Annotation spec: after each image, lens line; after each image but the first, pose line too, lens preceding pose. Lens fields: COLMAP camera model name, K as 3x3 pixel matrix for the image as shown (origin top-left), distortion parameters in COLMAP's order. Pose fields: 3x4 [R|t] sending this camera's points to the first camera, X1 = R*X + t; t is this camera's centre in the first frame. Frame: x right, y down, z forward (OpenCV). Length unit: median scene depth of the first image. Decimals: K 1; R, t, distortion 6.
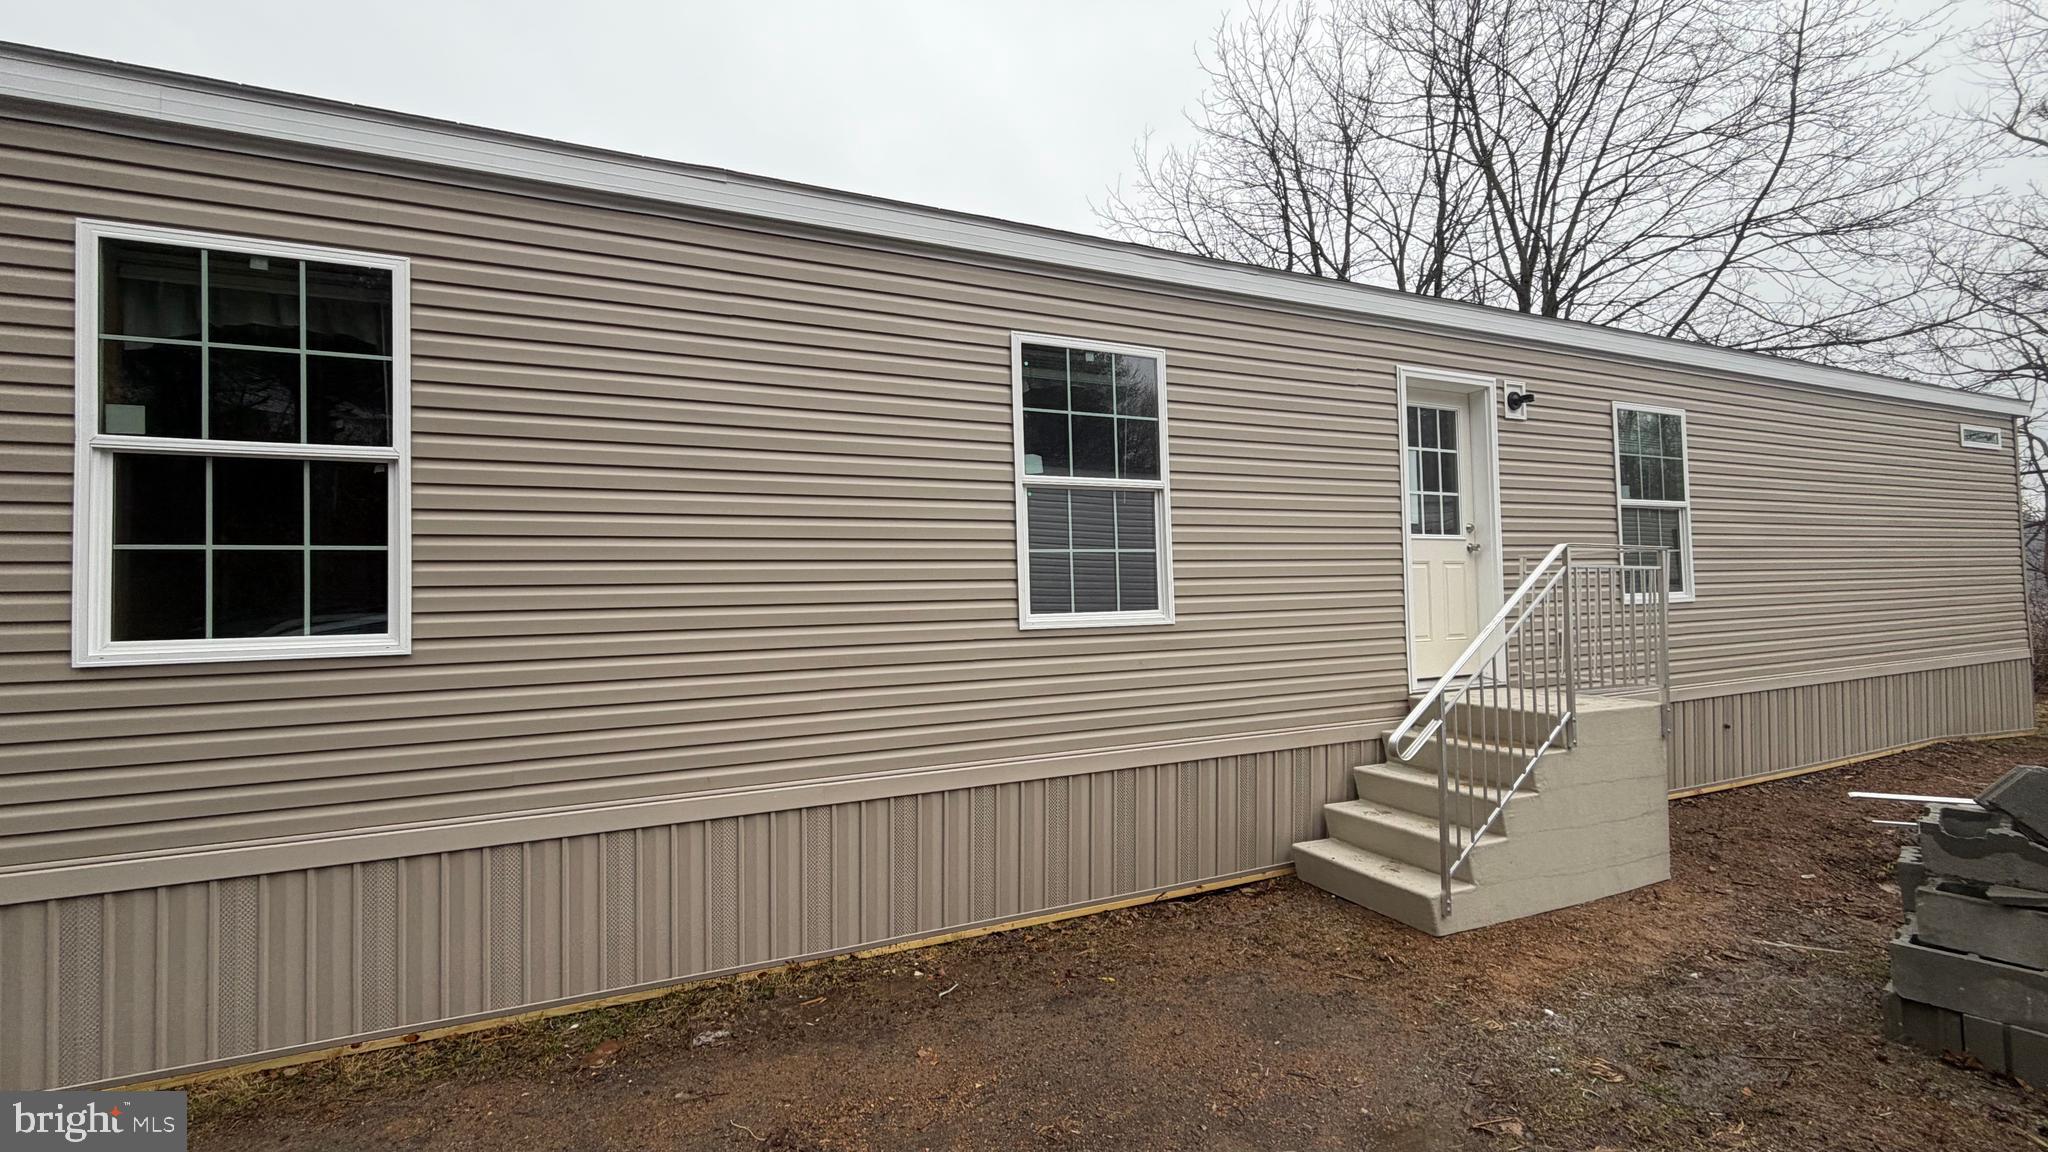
lens RADIAL K [[825.5, 0, 1031.9], [0, 825.5, 572.6], [0, 0, 1]] dist [-0.008879, 0.000537]
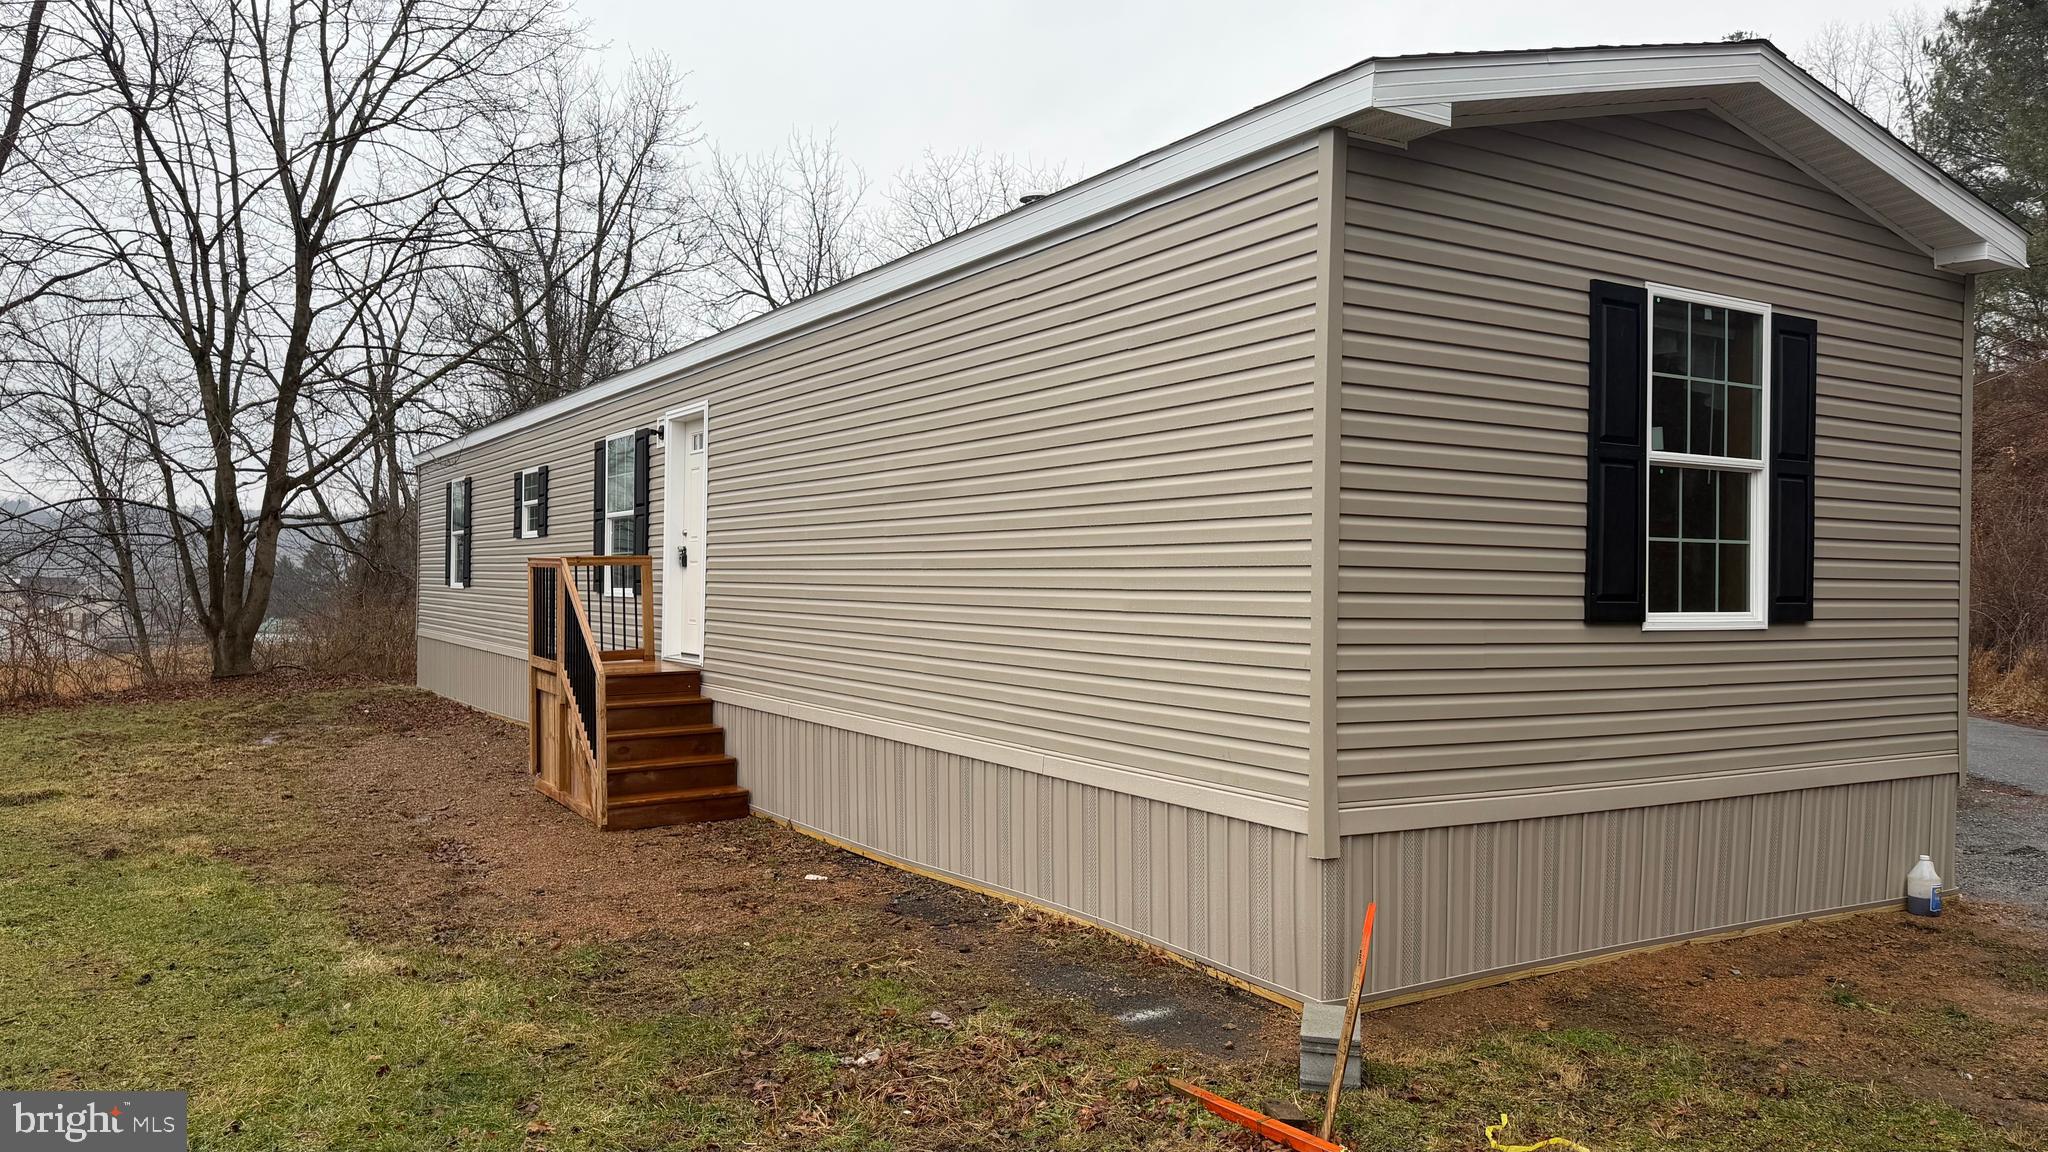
lens RADIAL K [[1424.3, 0, 1019.6], [0, 1424.3, 576.7], [0, 0, 1]] dist [0.050135, -0.052830]
pose [[0.992731, 0.024588, 0.117817, -2.193494], [-0.026135, 0.999591, 0.011601, 0.025715], [-0.117484, -0.014595, 0.992968, -1.034547]]
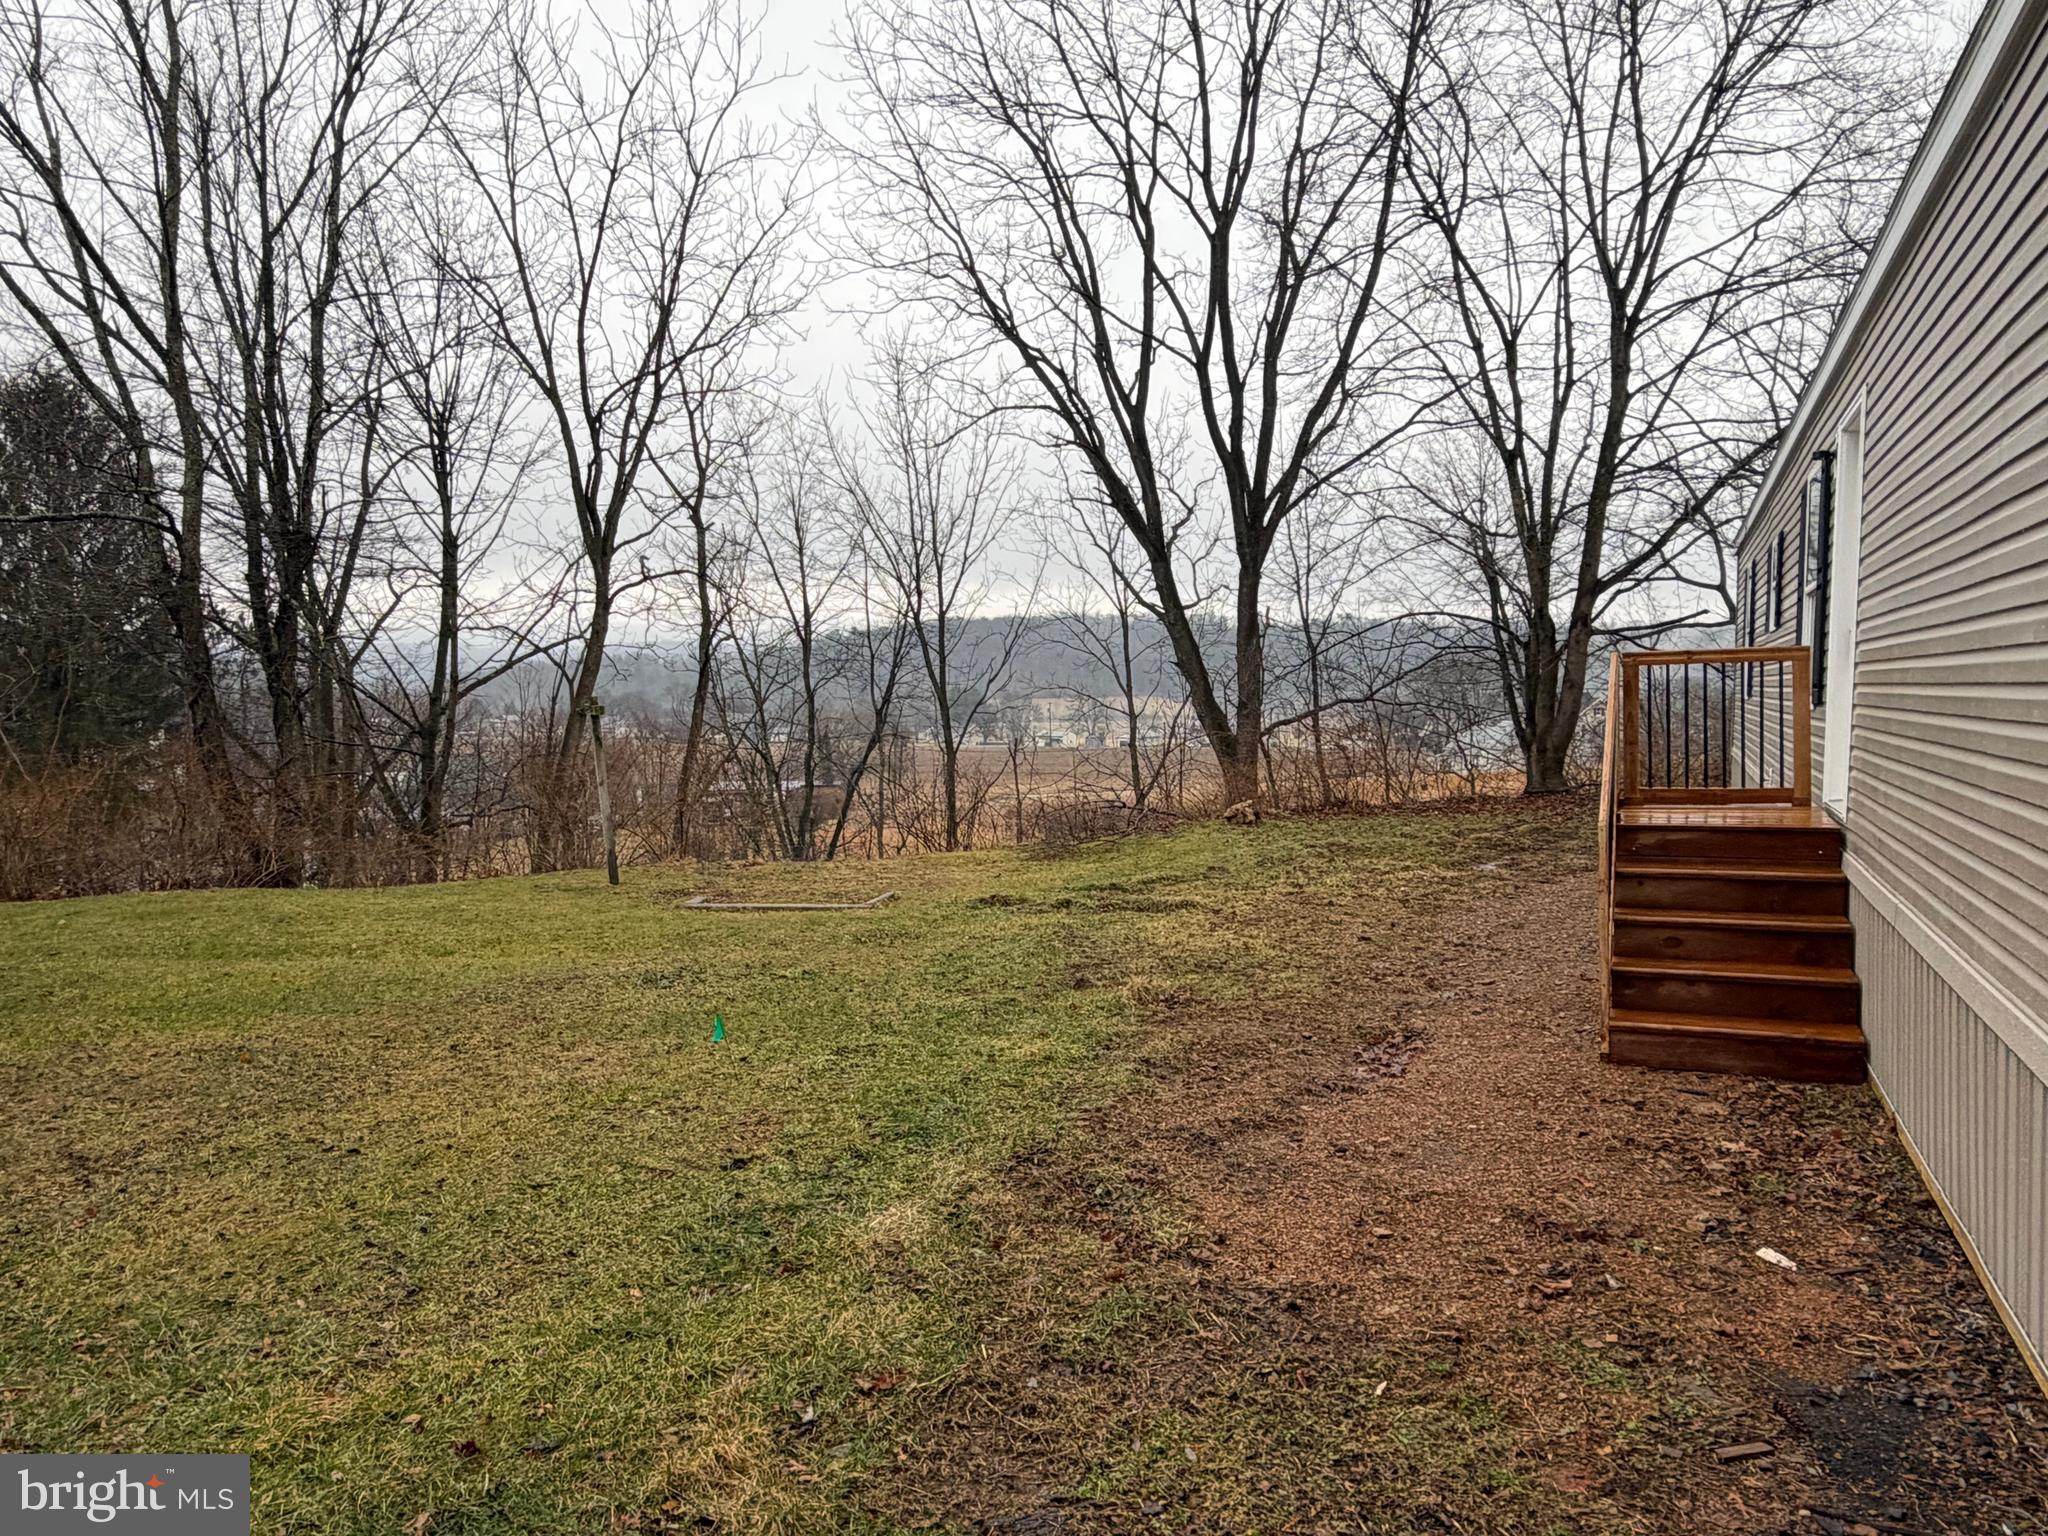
lens RADIAL K [[1422.6, 0, 1022.5], [0, 1422.6, 762.4], [0, 0, 1]] dist [-0.002688, 0.003018]
pose [[0.651326, 0.050780, -0.757097, -1.713923], [0.007102, 0.997307, 0.073001, 0.050032], [0.758765, -0.052925, 0.649211, 0.232103]]
